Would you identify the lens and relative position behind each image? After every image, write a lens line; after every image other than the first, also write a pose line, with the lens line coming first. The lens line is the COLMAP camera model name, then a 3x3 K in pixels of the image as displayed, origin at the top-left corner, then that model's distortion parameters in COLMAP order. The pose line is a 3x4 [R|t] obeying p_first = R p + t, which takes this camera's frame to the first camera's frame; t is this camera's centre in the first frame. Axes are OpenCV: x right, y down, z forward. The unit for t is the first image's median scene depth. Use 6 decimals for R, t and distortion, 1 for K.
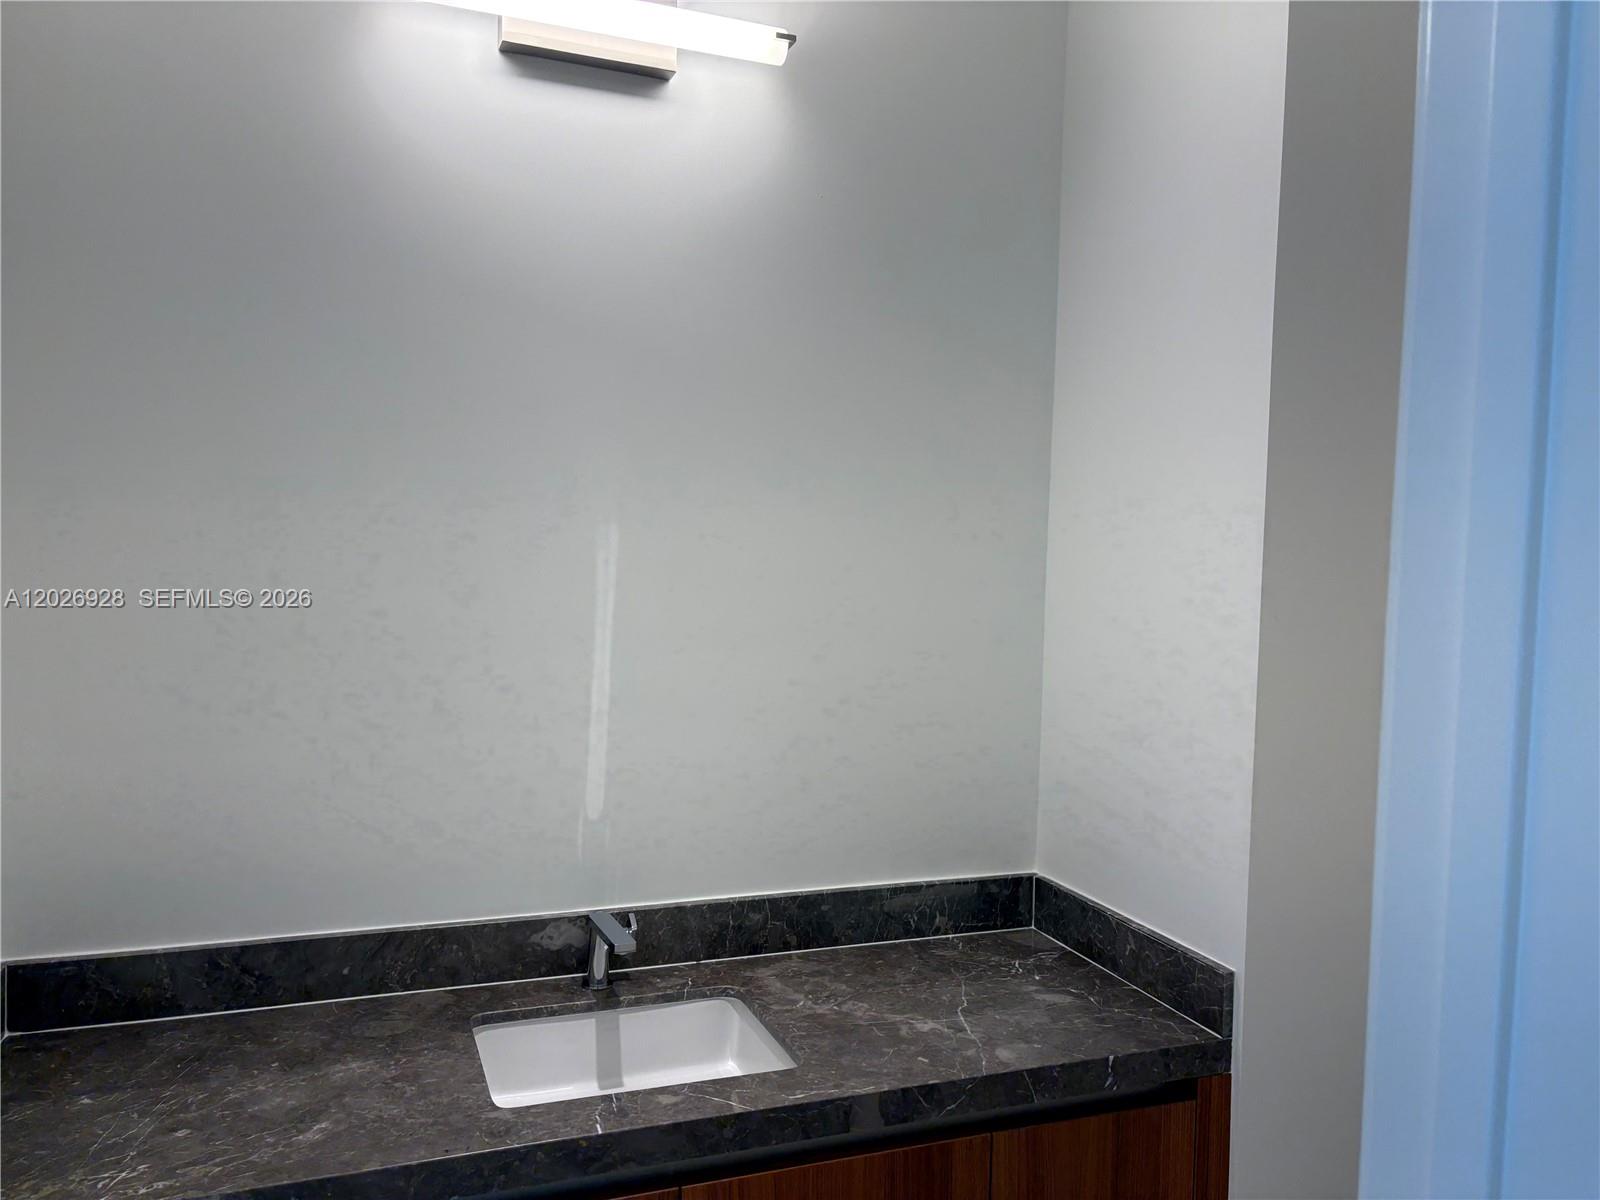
lens RADIAL K [[1200.7, 0, 799.8], [0, 1200.7, 586.6], [0, 0, 1]] dist [0.035349, -0.042931]
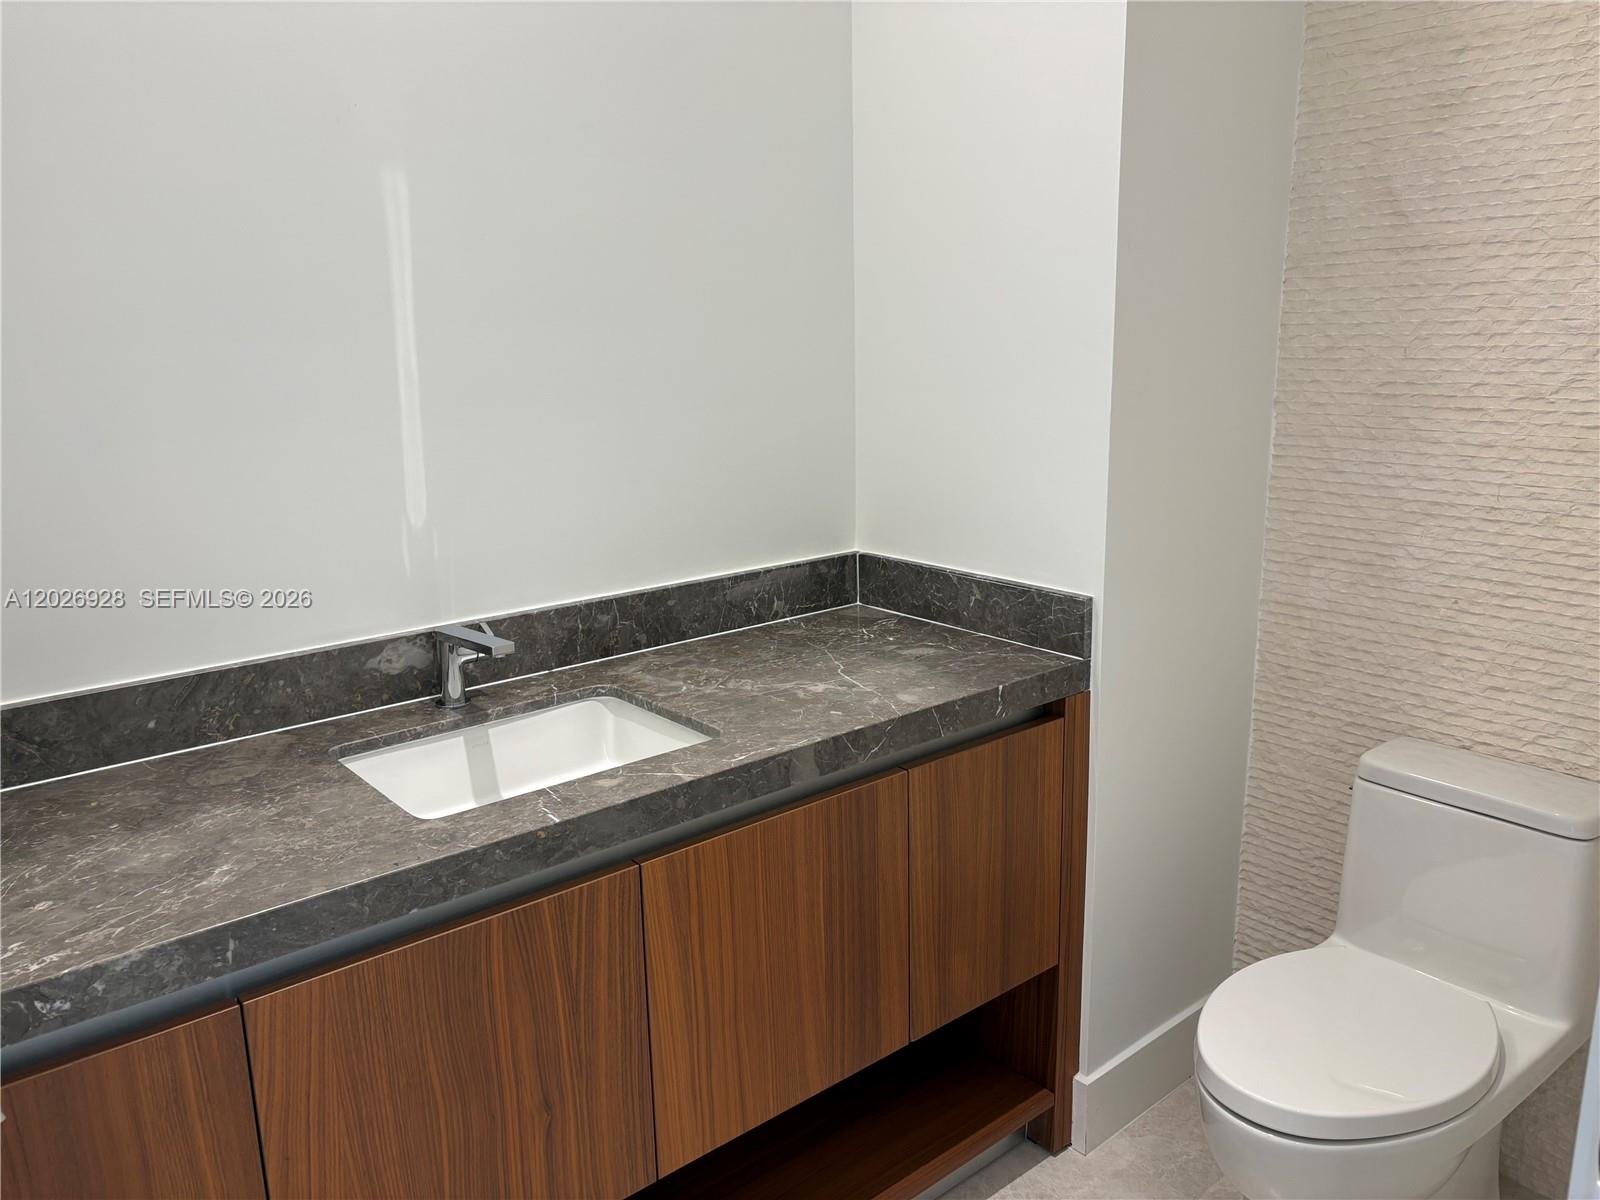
lens RADIAL K [[1200.7, 0, 799.8], [0, 1200.7, 586.6], [0, 0, 1]] dist [0.035349, -0.042931]
pose [[0.947532, -0.115467, 0.298078, -0.192982], [0.058992, 0.979629, 0.191958, 0.093534], [-0.314171, -0.164302, 0.935041, 0.100314]]
